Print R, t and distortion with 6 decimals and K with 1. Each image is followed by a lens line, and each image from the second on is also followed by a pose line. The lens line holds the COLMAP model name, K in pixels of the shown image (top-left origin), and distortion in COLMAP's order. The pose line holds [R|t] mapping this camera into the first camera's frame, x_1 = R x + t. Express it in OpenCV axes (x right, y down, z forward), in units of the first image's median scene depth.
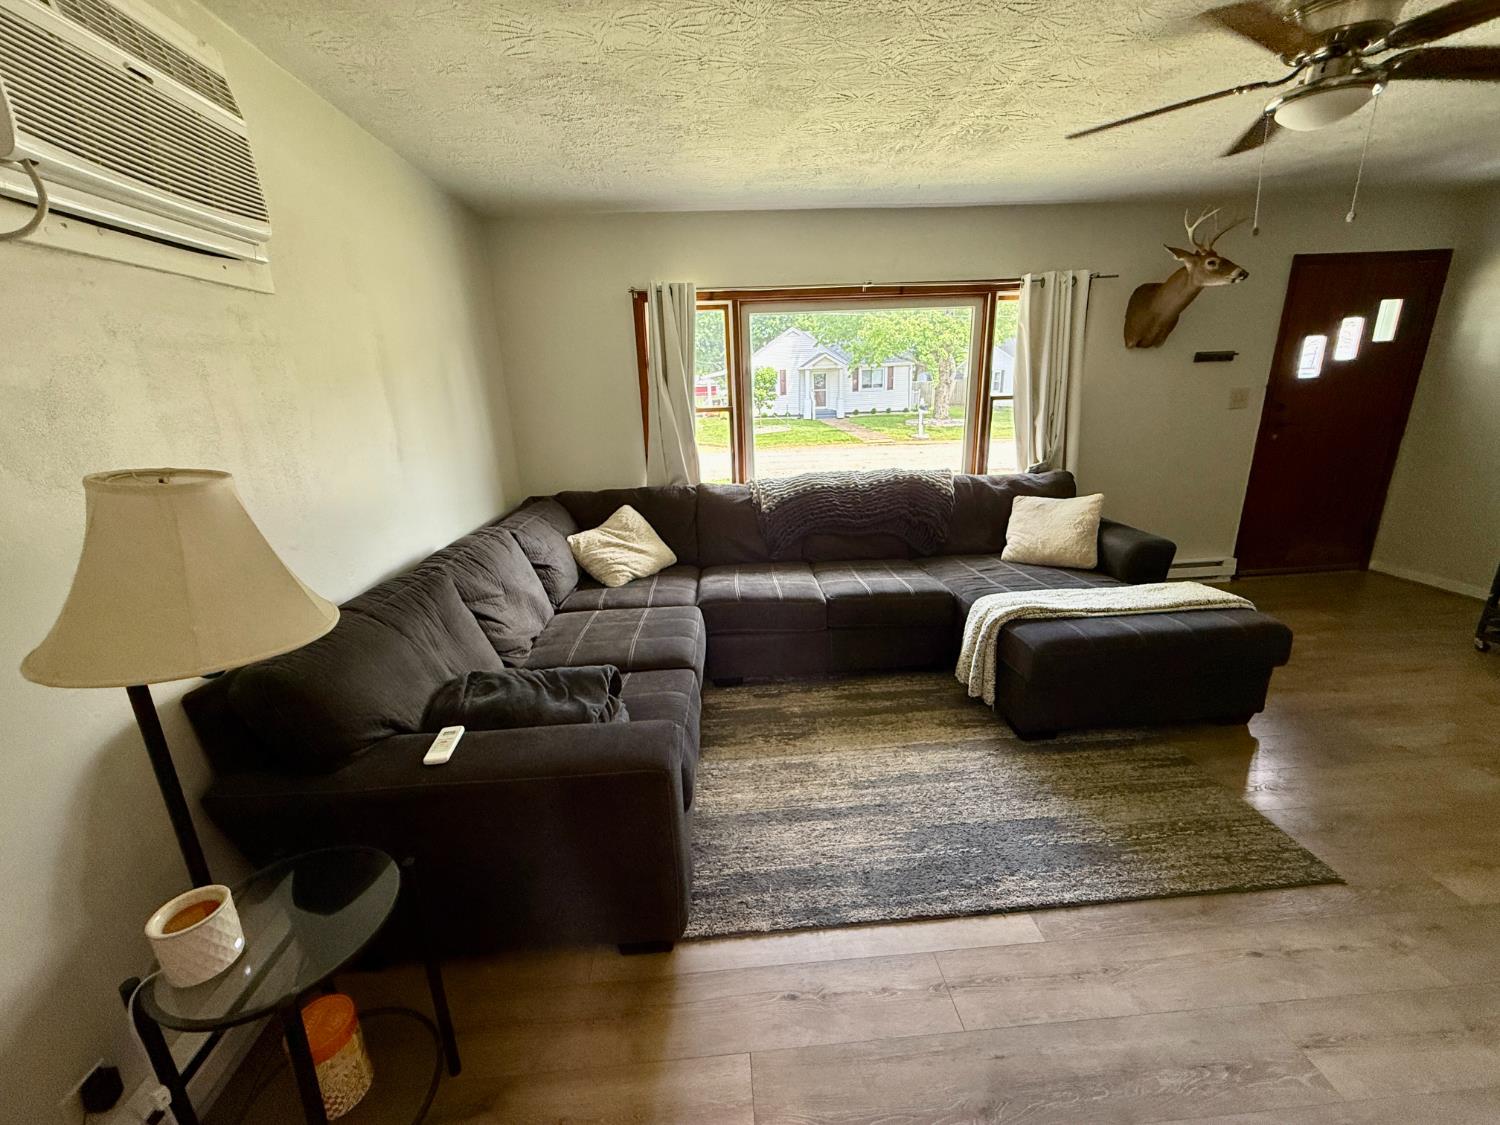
lens RADIAL K [[596.9, 0, 750.0], [0, 596.9, 562.5], [0, 0, 1]] dist [0.001649, 0.000081]
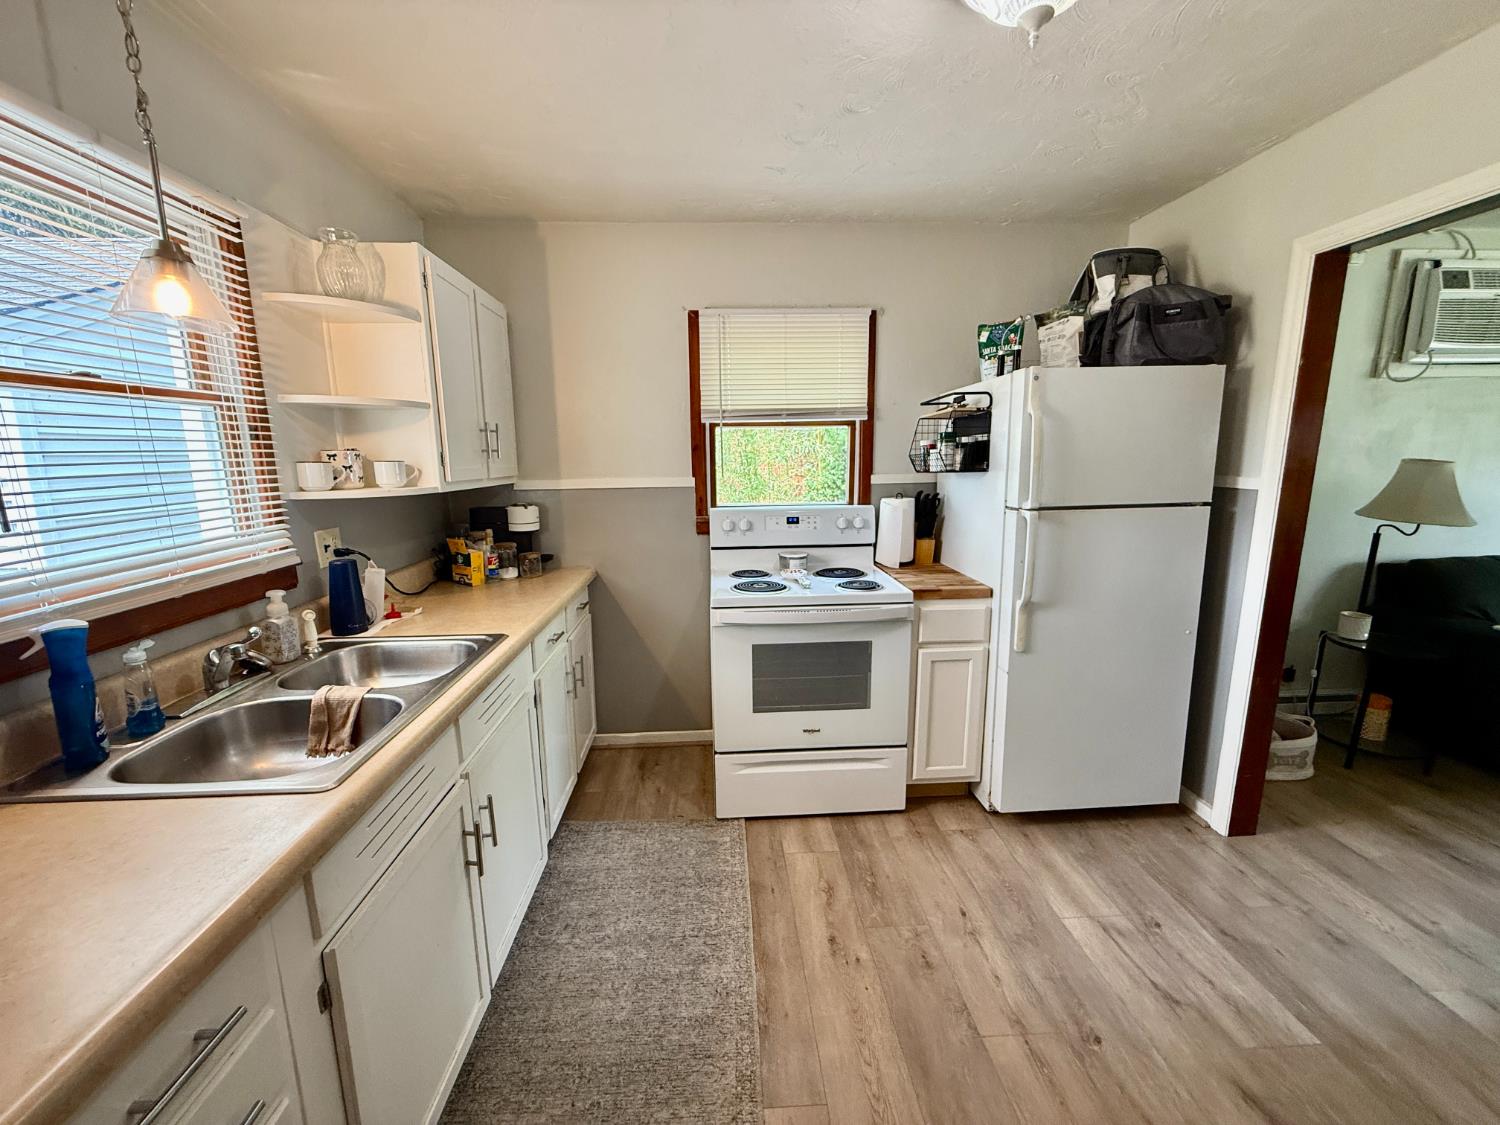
lens RADIAL K [[596.9, 0, 750.0], [0, 596.9, 562.5], [0, 0, 1]] dist [0.001649, 0.000081]
pose [[-0.013208, 0.230655, -0.972946, 1.666280], [-0.263643, 0.937796, 0.225901, 0.430313], [0.964530, 0.259494, 0.048424, -1.823367]]
